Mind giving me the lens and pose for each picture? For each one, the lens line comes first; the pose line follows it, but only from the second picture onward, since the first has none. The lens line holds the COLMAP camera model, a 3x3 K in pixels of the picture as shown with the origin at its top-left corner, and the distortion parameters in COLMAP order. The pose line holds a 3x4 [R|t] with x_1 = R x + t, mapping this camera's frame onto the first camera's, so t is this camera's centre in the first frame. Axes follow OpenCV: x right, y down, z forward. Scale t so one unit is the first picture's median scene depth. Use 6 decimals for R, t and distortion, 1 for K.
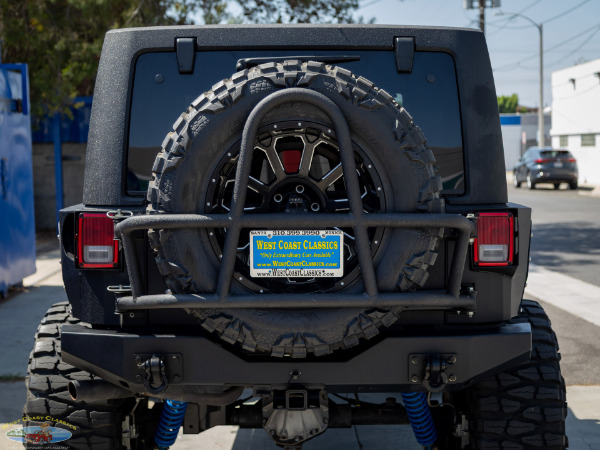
lens RADIAL K [[1127.1, 0, 306.2], [0, 1127.1, 226.5], [0, 0, 1]] dist [0.075953, 0.000000]
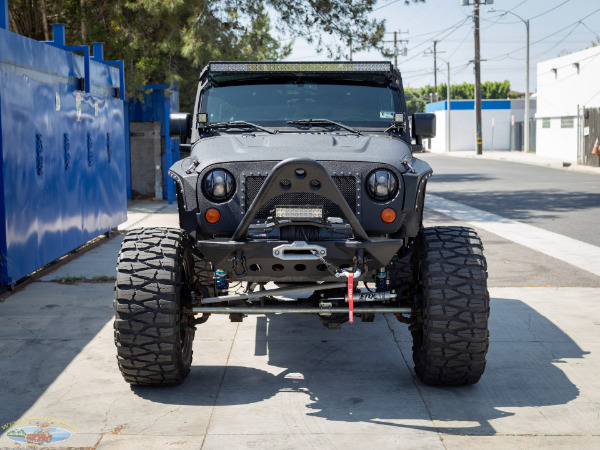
lens RADIAL K [[1052.5, 0, 301.9], [0, 1052.5, 233.8], [0, 0, 1]] dist [0.054576, 0.000000]
pose [[0.999923, 0.006797, -0.010338, -0.070301], [-0.006486, 0.999535, 0.029779, 0.055029], [0.010535, -0.029710, 0.999503, -0.648537]]
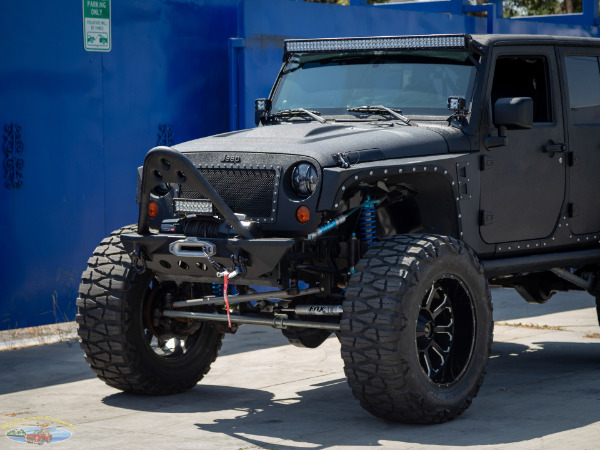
lens RADIAL K [[1992.7, 0, 295.3], [0, 1992.7, 227.4], [0, 0, 1]] dist [0.040133, 0.000000]
pose [[0.793382, 0.039156, -0.607464, 1.458358], [-0.046339, 0.998918, 0.003867, 0.078348], [0.606958, 0.025081, 0.794338, -1.125689]]
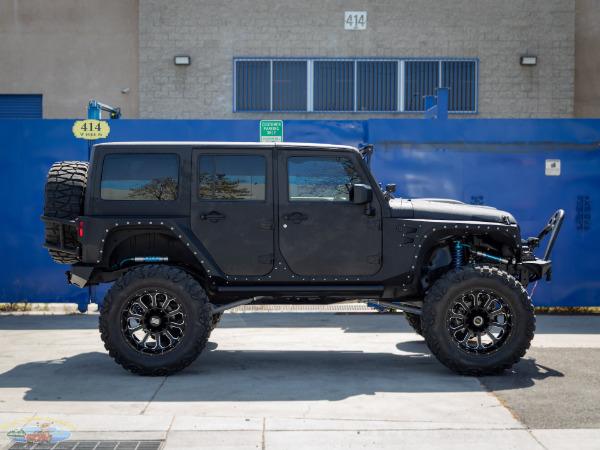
lens RADIAL K [[1052.5, 0, 296.6], [0, 1052.5, 222.6], [0, 0, 1]] dist [0.054576, 0.000000]
pose [[-0.015021, 0.048636, -0.998704, 2.330093], [-0.070279, 0.996295, 0.049576, -0.141439], [0.997414, 0.070933, -0.011548, 1.401278]]
